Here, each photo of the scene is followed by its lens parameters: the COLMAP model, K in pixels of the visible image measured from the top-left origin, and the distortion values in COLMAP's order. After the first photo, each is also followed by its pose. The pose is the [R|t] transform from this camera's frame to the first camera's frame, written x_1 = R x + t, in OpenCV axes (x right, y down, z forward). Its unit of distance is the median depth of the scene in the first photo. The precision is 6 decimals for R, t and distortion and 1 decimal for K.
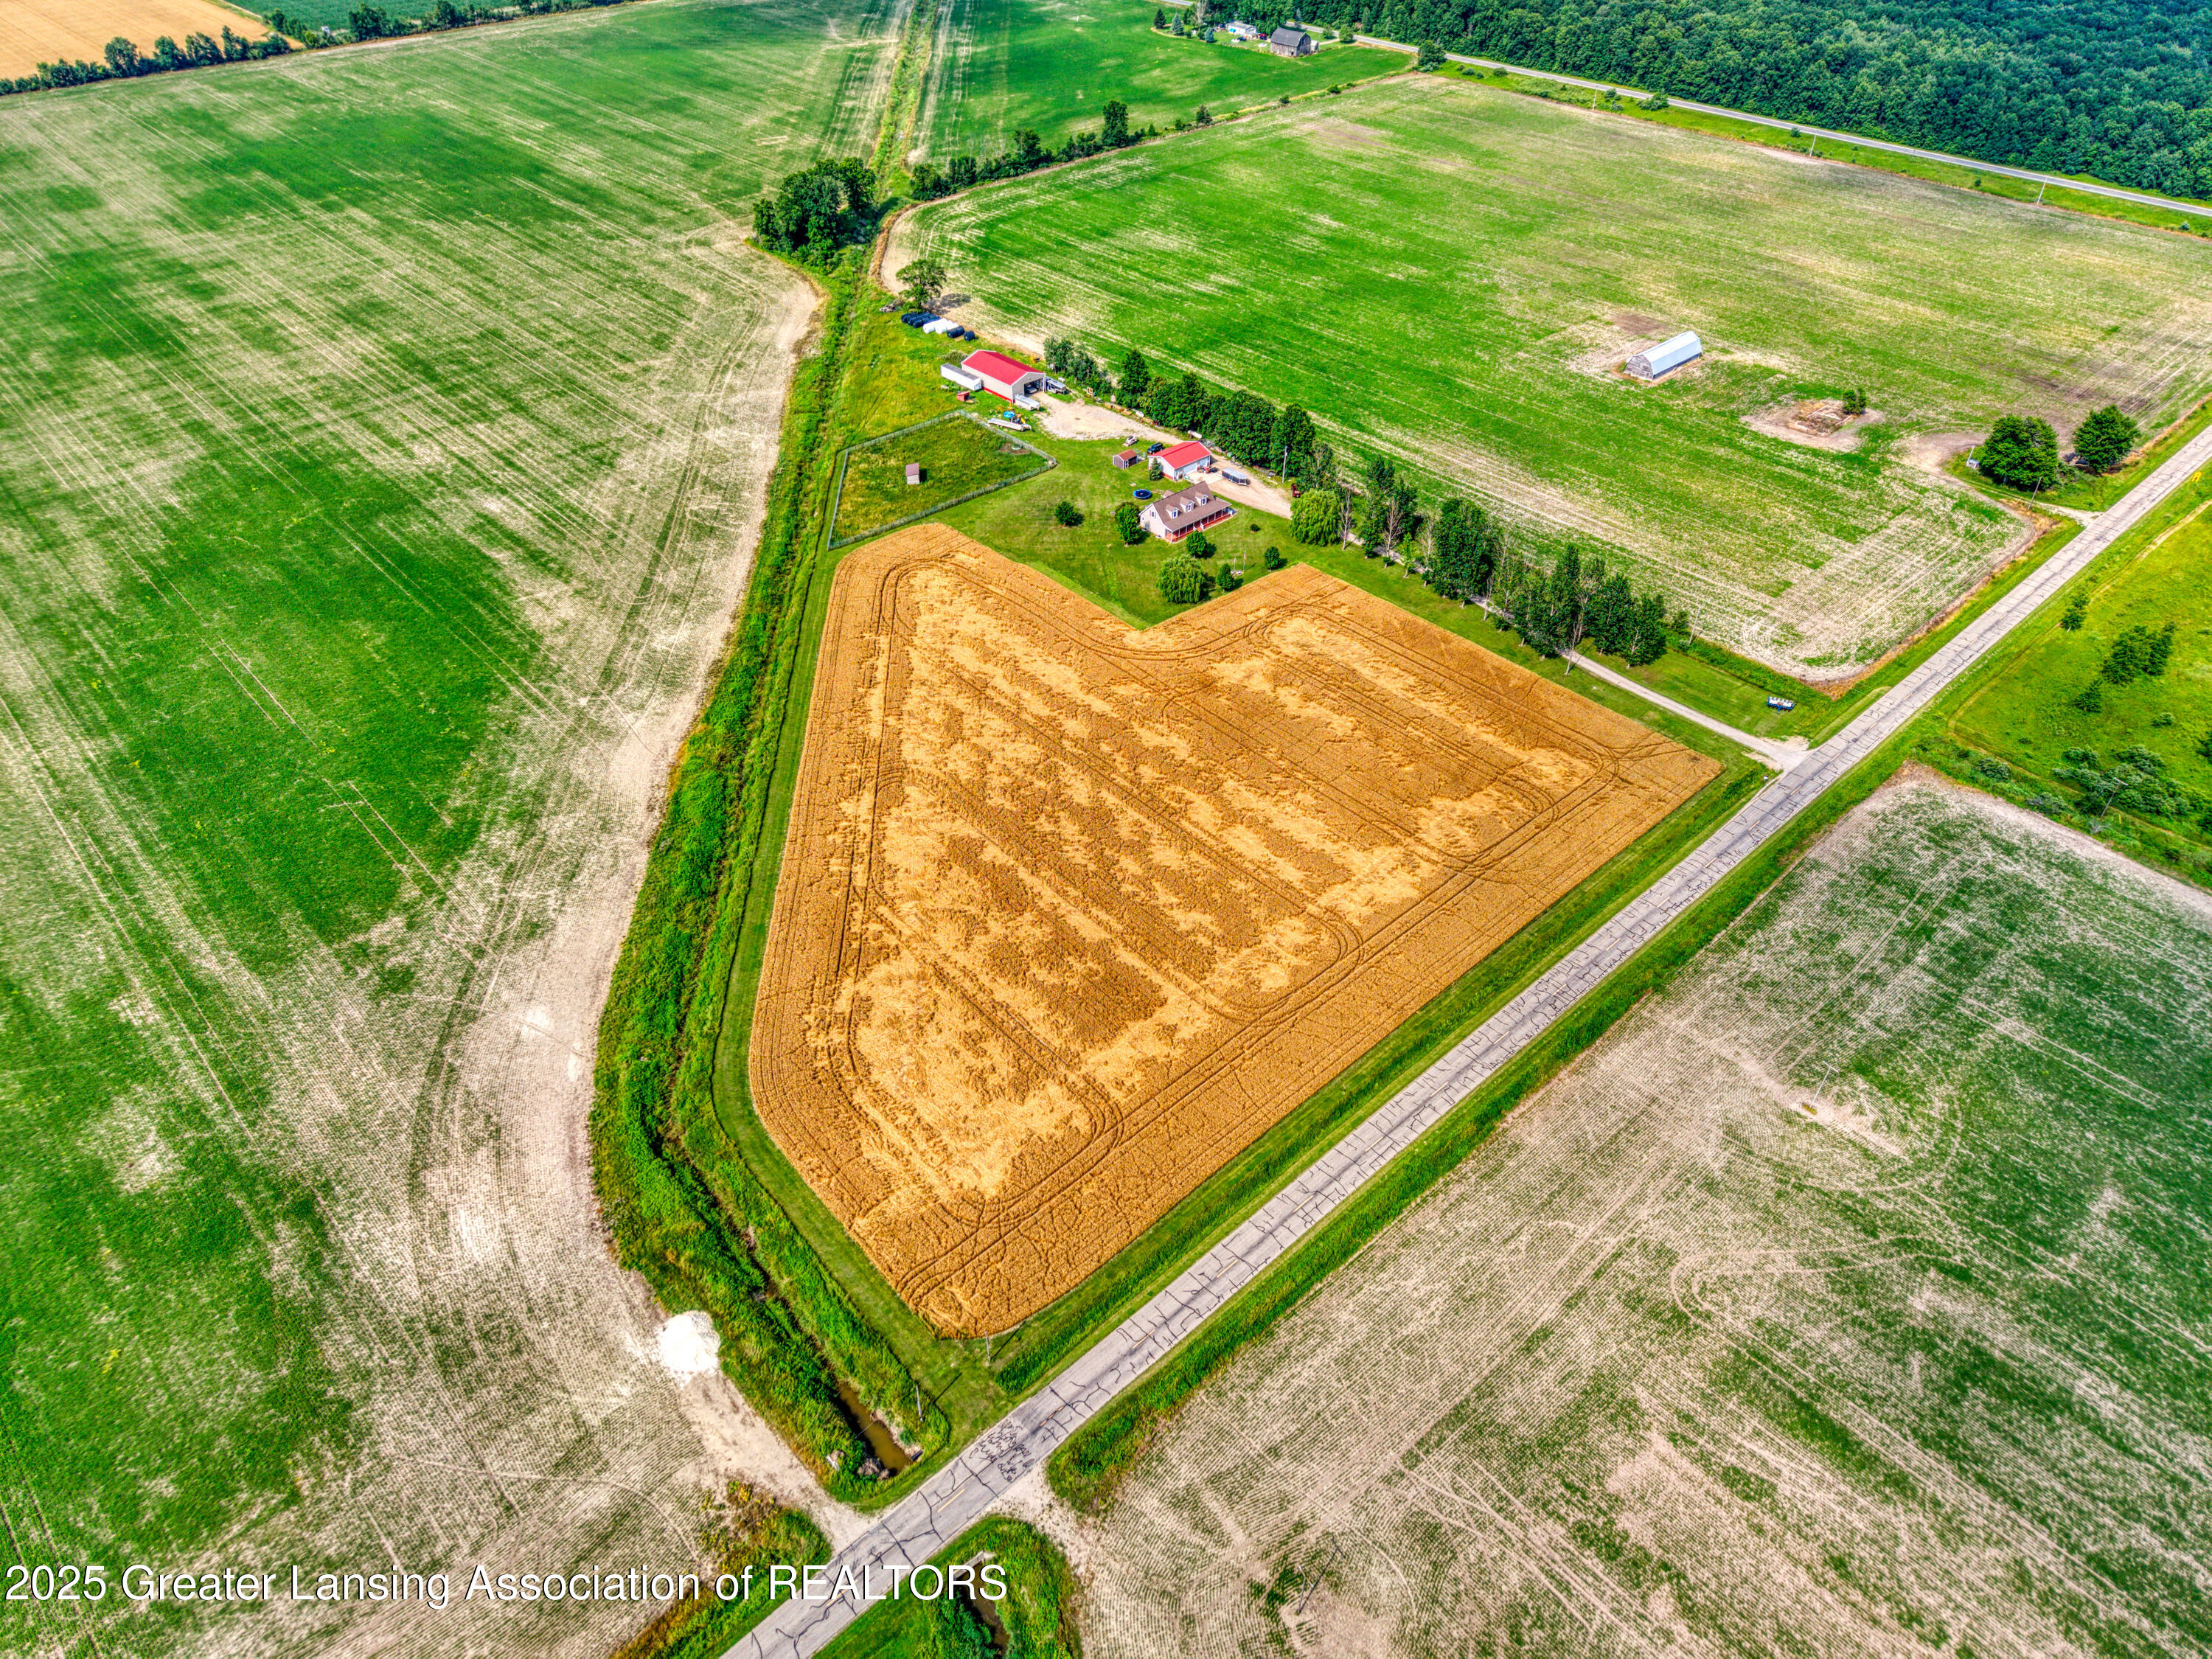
lens RADIAL K [[1551.3, 0, 1130.7], [0, 1551.3, 831.2], [0, 0, 1]] dist [0.030505, -0.035098]
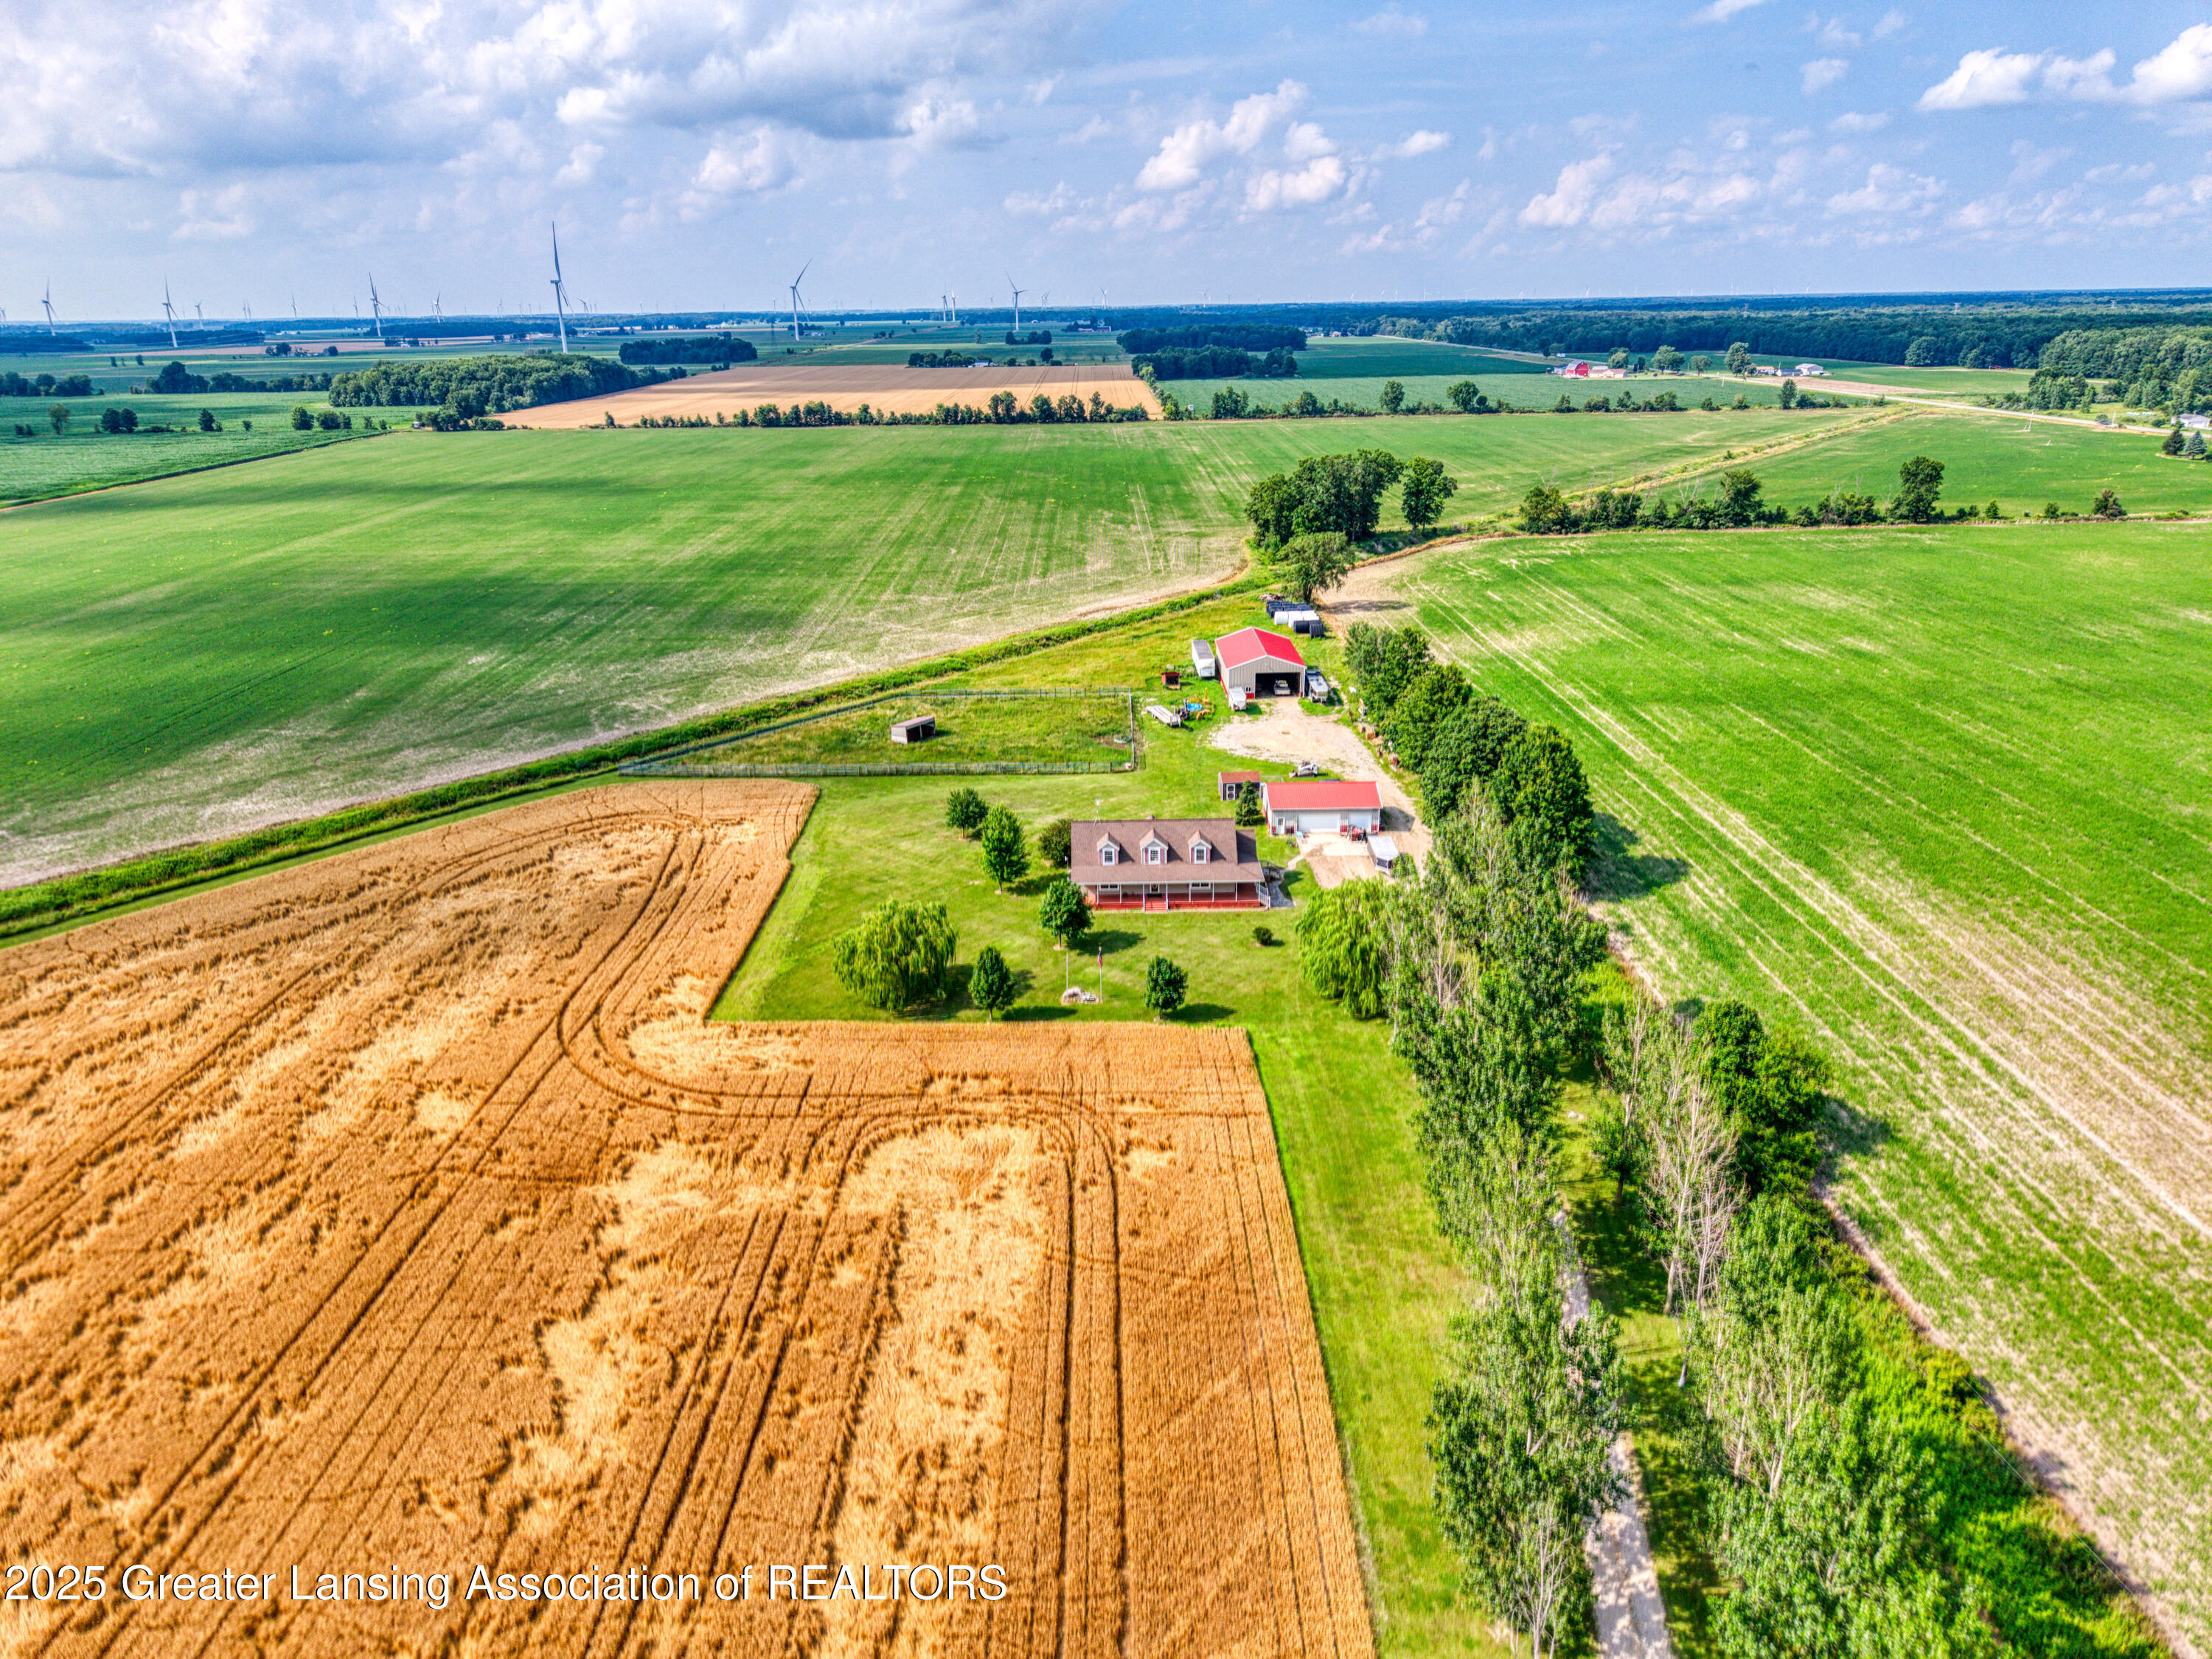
lens RADIAL K [[1551.3, 0, 1130.7], [0, 1551.3, 831.2], [0, 0, 1]] dist [0.030505, -0.035098]
pose [[0.741726, 0.203105, -0.639211, 0.184748], [-0.404116, 0.895961, -0.184242, -0.077909], [0.535287, 0.394972, 0.746635, 0.396646]]
